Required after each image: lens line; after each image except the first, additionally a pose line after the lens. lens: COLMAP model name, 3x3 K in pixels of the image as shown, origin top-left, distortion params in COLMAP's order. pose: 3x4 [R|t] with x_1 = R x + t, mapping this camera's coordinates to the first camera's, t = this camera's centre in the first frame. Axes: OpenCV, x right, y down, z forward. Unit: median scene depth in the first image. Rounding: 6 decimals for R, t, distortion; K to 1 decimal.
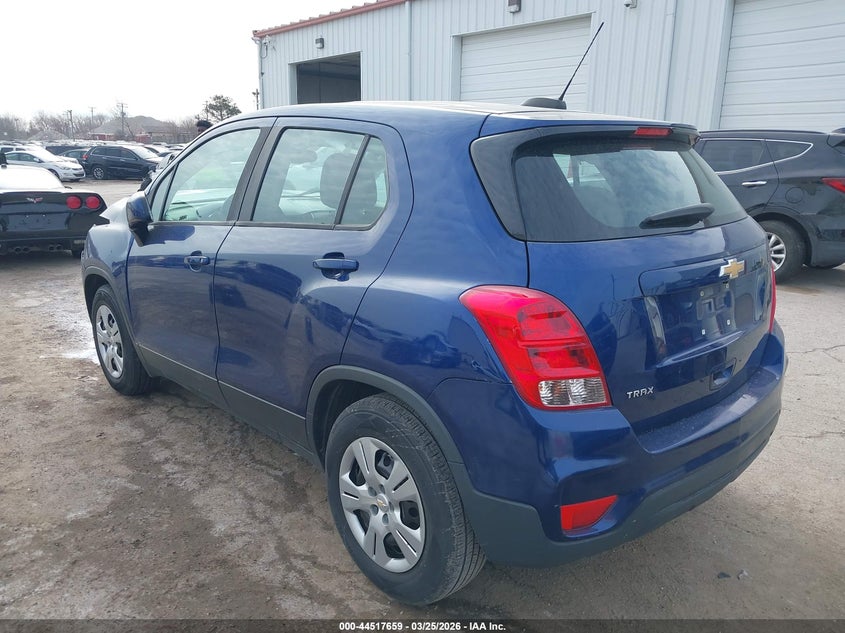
lens RADIAL K [[651.2, 0, 424.2], [0, 651.2, 317.3], [0, 0, 1]] dist [0.000147, 0.000302]
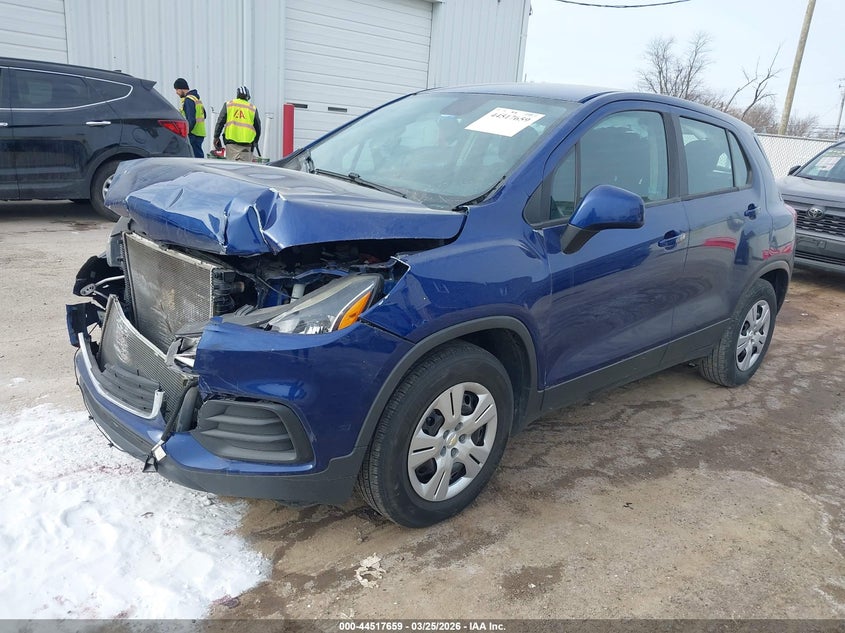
lens RADIAL K [[651.2, 0, 424.2], [0, 651.2, 317.3], [0, 0, 1]] dist [0.000147, 0.000302]
pose [[0.031108, -0.285838, 0.957773, -1.495710], [0.167462, 0.946182, 0.276940, -0.348408], [-0.985388, 0.151776, 0.077301, 1.425722]]
